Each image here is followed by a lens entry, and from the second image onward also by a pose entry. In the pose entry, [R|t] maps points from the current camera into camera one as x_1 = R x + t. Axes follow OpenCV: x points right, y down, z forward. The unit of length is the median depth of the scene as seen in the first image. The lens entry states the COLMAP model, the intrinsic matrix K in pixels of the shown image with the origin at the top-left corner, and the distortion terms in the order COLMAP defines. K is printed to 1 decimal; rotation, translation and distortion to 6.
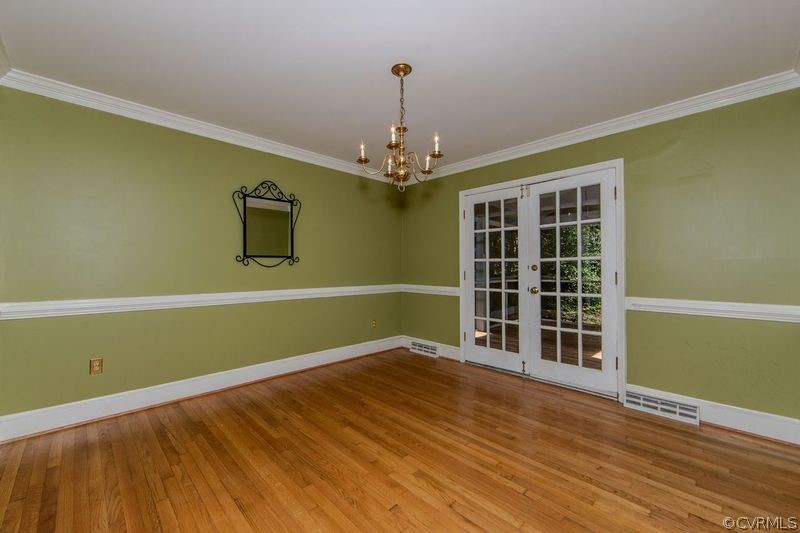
lens RADIAL K [[325.8, 0, 393.5], [0, 325.8, 269.8], [0, 0, 1]] dist [0.000918, -0.000061]
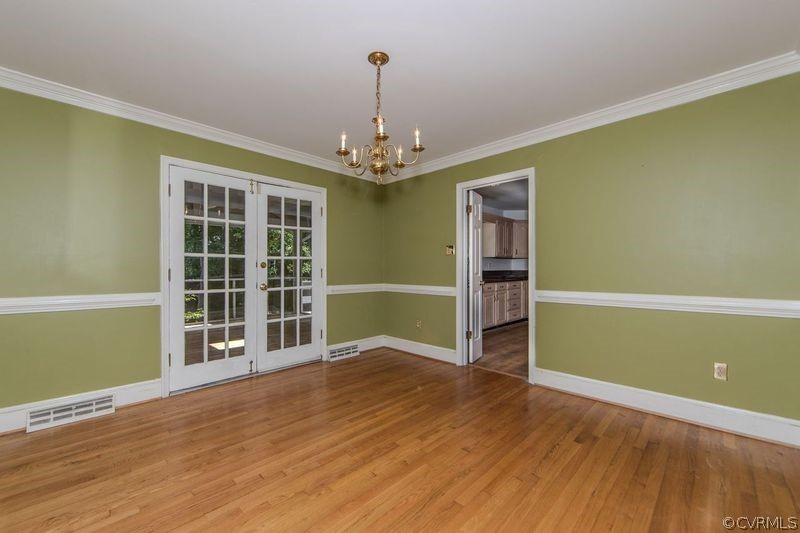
lens RADIAL K [[320.3, 0, 397.4], [0, 320.3, 270.5], [0, 0, 1]] dist [-0.002114, -0.000106]
pose [[-0.029460, -0.013909, 0.999469, -0.591536], [-0.007280, 0.999880, 0.013700, -0.007120], [-0.999539, -0.006872, -0.029558, 0.609786]]
